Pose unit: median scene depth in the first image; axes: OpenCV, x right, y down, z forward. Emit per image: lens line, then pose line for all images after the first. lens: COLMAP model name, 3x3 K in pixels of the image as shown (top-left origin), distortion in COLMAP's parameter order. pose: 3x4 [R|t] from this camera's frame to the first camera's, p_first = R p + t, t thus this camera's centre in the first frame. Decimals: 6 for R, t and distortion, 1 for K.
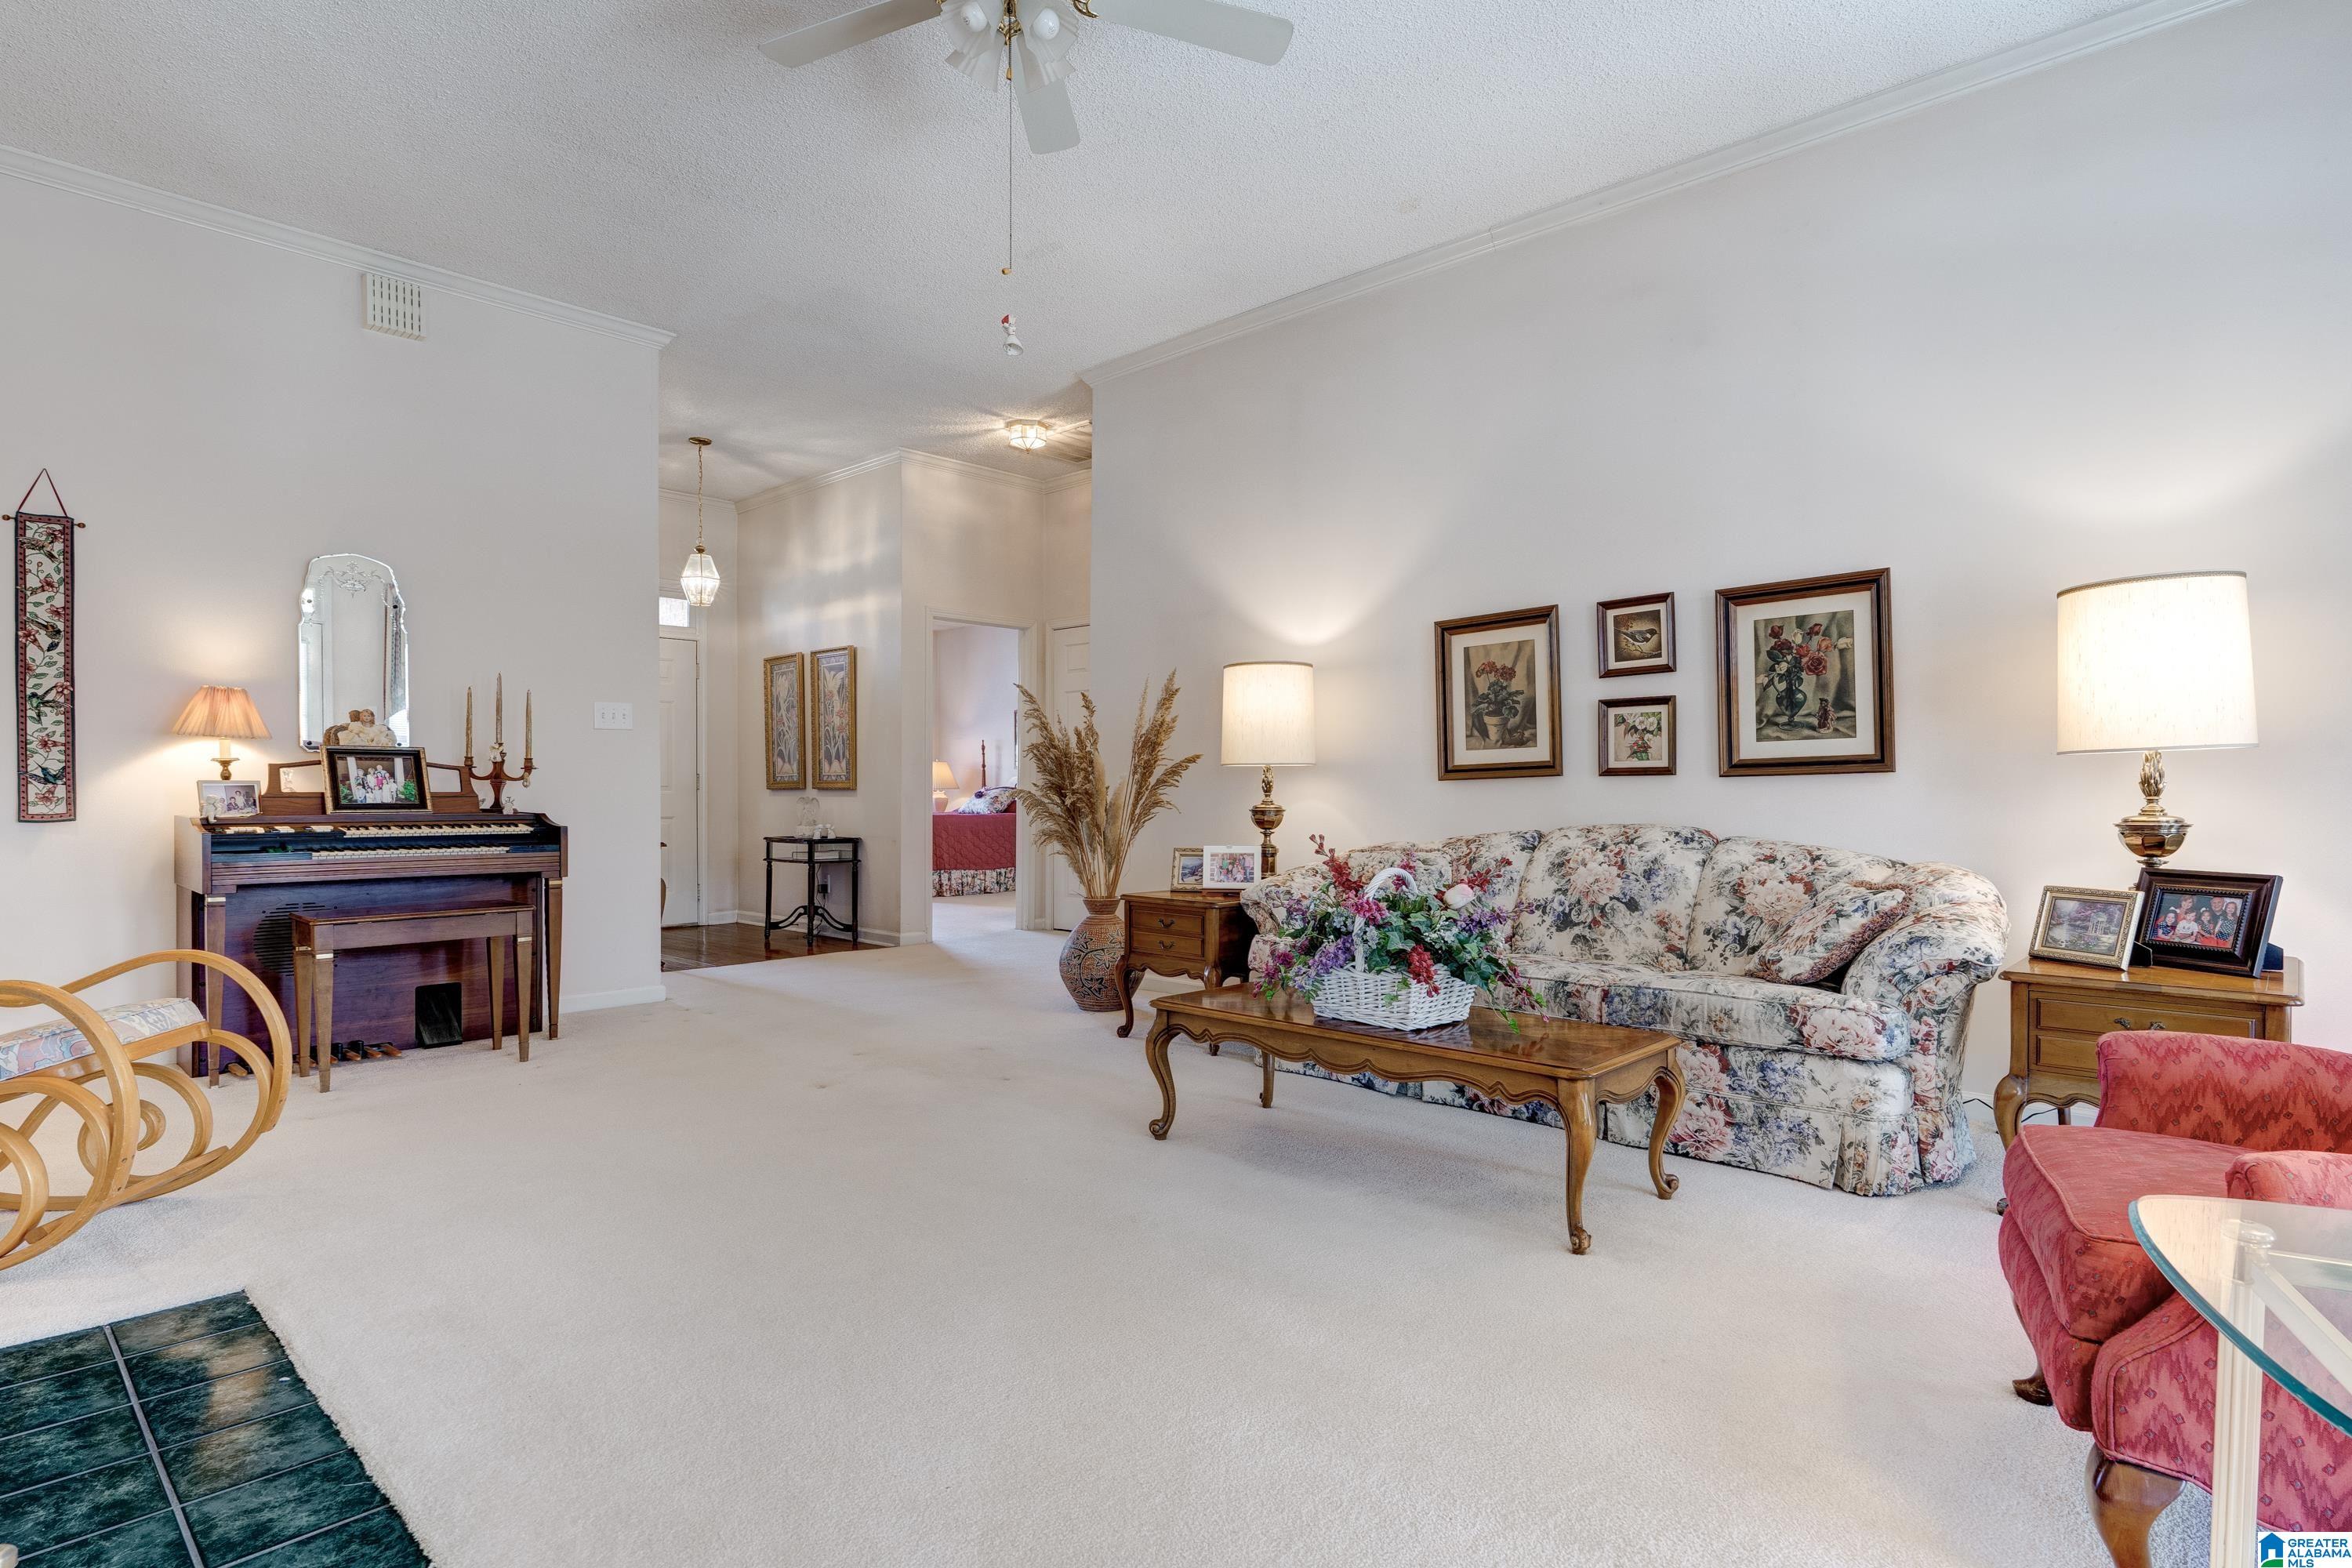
lens RADIAL K [[1220.2, 0, 1179.5], [0, 1220.2, 786.8], [0, 0, 1]] dist [0.004484, 0.001195]
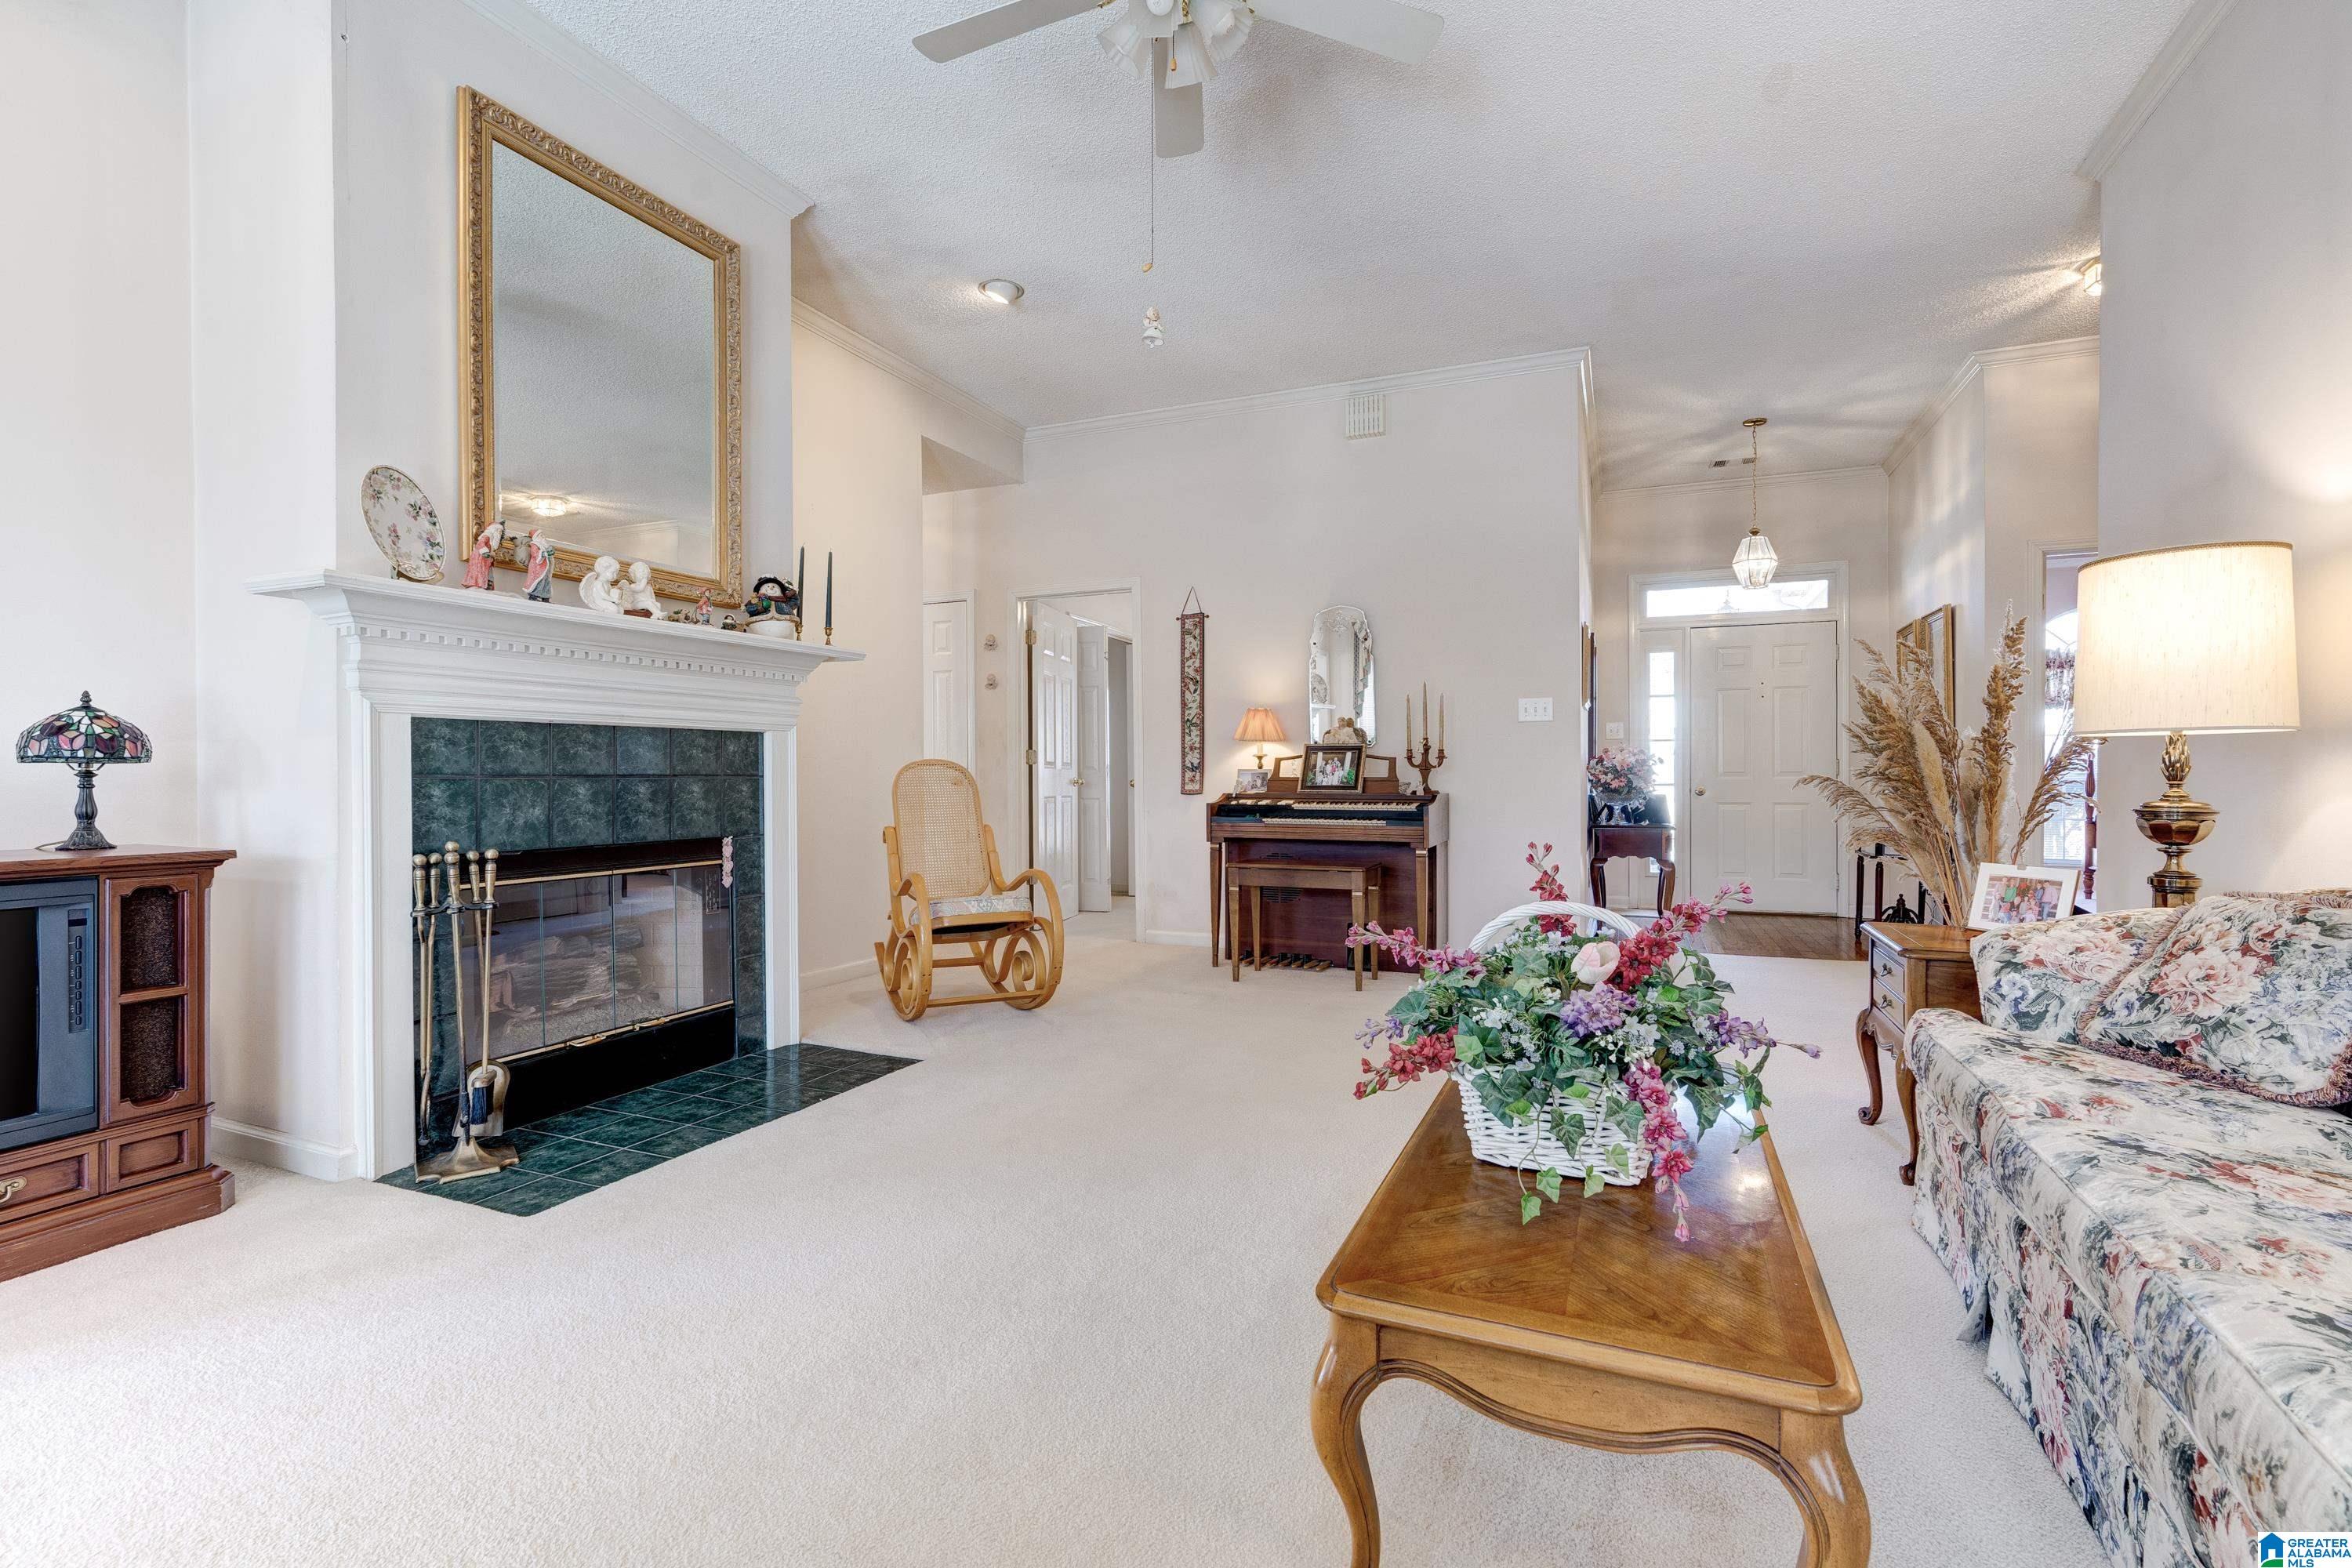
lens RADIAL K [[1060.7, 0, 1173.1], [0, 1060.7, 780.6], [0, 0, 1]] dist [-0.005954, 0.000223]
pose [[0.341640, 0.004264, -0.939821, 0.402525], [0.002028, 0.999984, 0.005274, 0.001750], [0.939829, -0.003708, 0.341626, 0.423061]]
